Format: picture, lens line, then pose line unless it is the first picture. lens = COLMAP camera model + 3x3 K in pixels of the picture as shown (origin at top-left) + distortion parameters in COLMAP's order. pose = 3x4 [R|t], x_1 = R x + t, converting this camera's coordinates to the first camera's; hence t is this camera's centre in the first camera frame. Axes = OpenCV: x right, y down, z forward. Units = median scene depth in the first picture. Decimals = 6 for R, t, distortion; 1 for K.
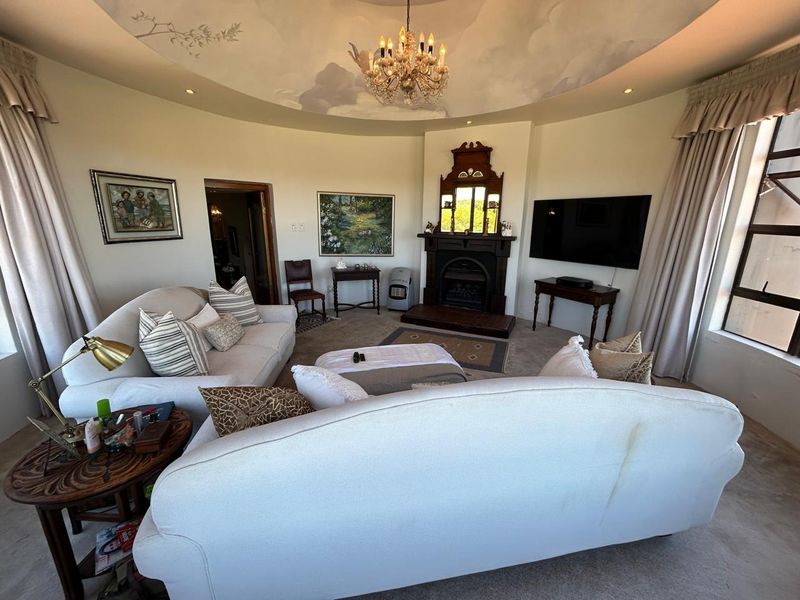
lens RADIAL K [[322.3, 0, 397.9], [0, 322.3, 298.5], [0, 0, 1]] dist [0.008302, 0.000125]
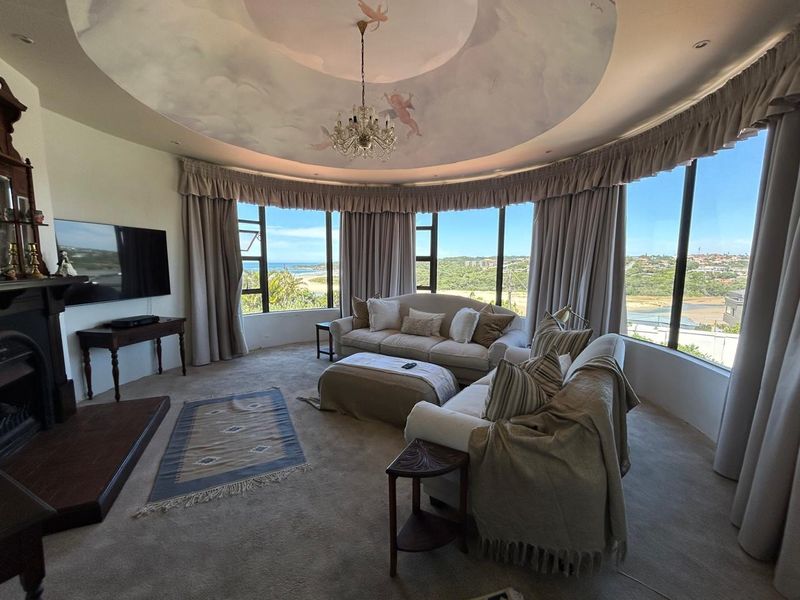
lens RADIAL K [[322.3, 0, 402.0], [0, 322.3, 295.8], [0, 0, 1]] dist [0.008302, 0.000125]
pose [[-0.759948, -0.079585, 0.645093, -0.694435], [0.150911, 0.943751, 0.294211, -0.334650], [-0.632222, 0.320937, -0.705191, 1.464245]]
